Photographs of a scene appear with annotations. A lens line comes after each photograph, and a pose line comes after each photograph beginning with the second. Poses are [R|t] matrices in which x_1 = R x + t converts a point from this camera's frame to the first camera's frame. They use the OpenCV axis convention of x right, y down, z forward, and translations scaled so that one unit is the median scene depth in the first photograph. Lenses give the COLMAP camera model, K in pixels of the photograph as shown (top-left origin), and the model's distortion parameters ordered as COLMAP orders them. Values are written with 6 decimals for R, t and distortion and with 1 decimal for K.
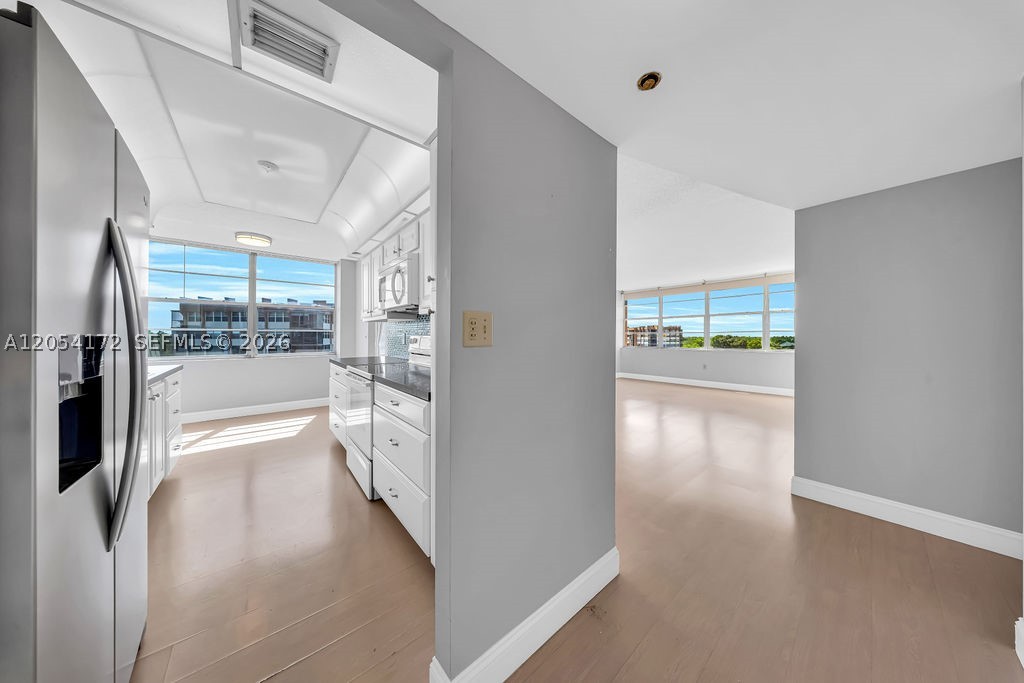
lens RADIAL K [[303.3, 0, 512.3], [0, 303.3, 334.5], [0, 0, 1]] dist [0.006305, -0.000018]
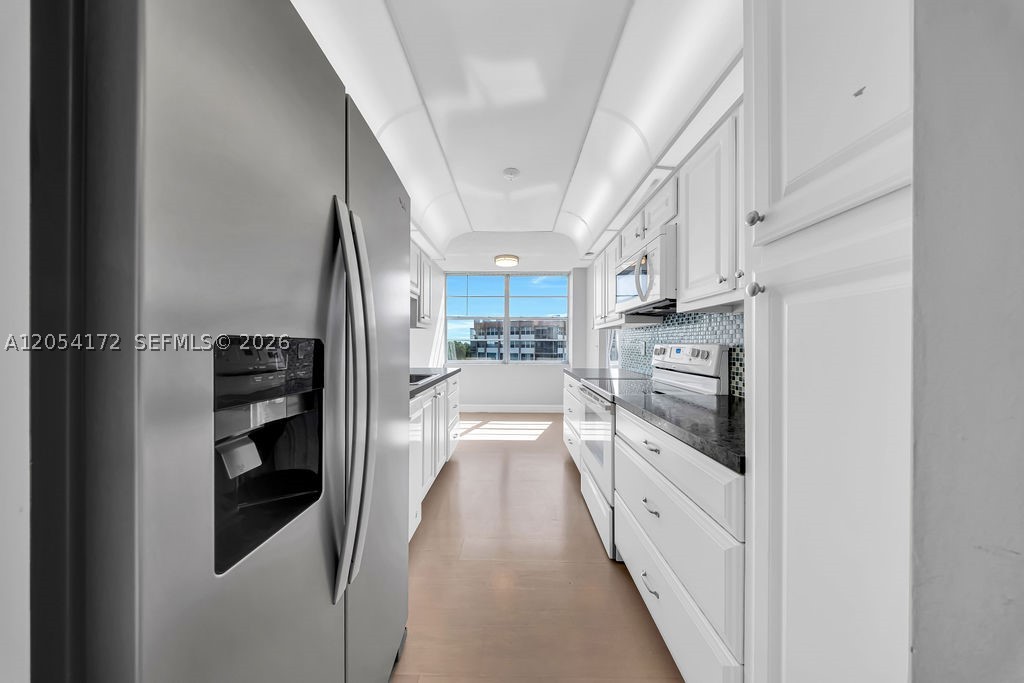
lens RADIAL K [[303.4, 0, 516.3], [0, 303.4, 343.0], [0, 0, 1]] dist [0.012160, -0.000042]
pose [[0.769492, -0.002699, -0.638651, -0.108068], [-0.000886, 0.999986, -0.005293, 0.004534], [0.638656, 0.004639, 0.769478, 0.174504]]
